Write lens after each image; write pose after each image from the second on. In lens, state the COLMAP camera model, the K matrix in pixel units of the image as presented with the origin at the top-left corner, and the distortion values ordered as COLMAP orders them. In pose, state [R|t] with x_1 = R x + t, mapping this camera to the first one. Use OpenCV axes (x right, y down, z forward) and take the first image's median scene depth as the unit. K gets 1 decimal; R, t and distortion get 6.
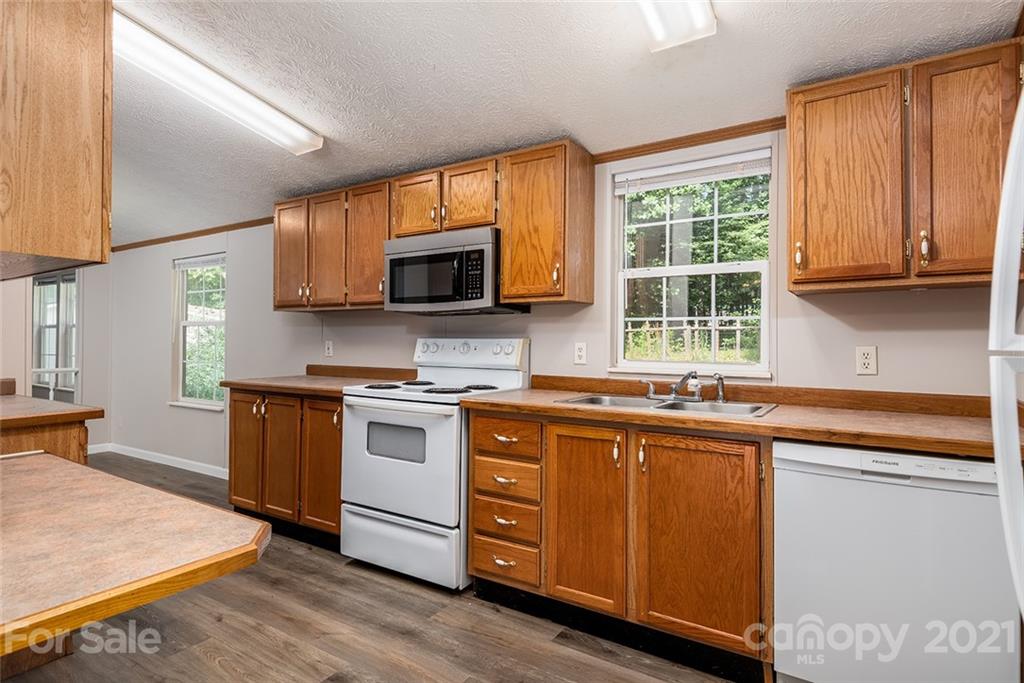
lens RADIAL K [[550.4, 0, 501.0], [0, 550.4, 336.6], [0, 0, 1]] dist [0.017273, -0.001043]
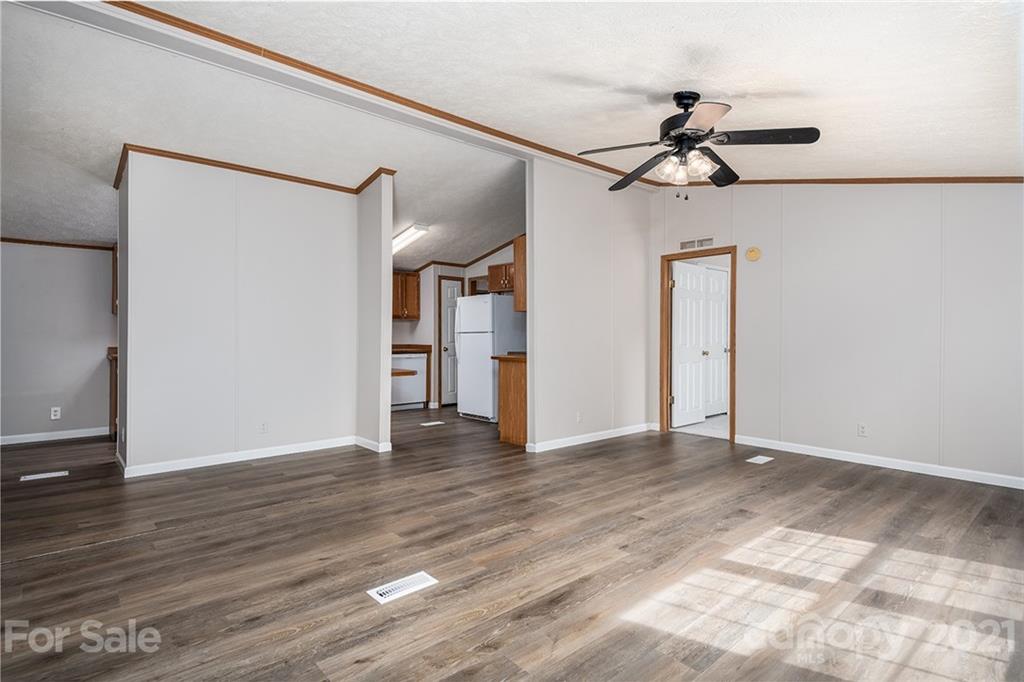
lens RADIAL K [[511.2, 0, 505.0], [0, 511.2, 337.2], [0, 0, 1]] dist [0.021047, -0.001577]
pose [[0.263490, -0.008870, 0.964621, -2.910116], [-0.006046, 0.999923, 0.010846, 0.000644], [-0.964643, -0.008690, 0.263416, -0.871720]]
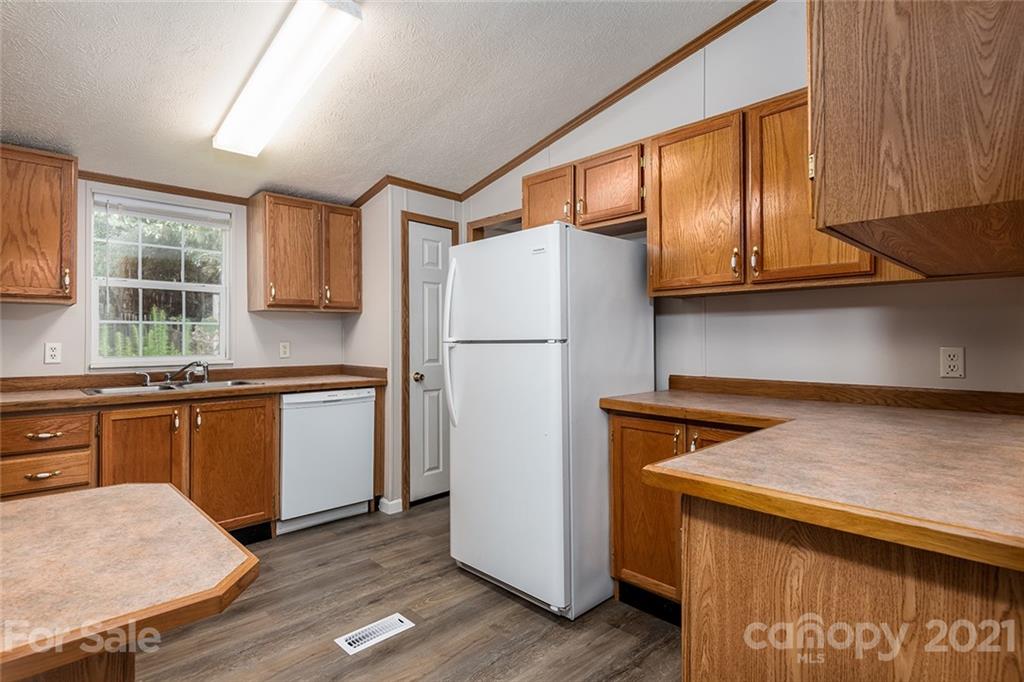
lens RADIAL K [[511.2, 0, 507.4], [0, 511.2, 340.0], [0, 0, 1]] dist [0.021047, -0.001577]
pose [[0.222198, -0.009090, 0.974959, -0.885134], [-0.001695, 0.999951, 0.009709, -0.007309], [-0.975000, -0.003810, 0.222172, -0.083298]]
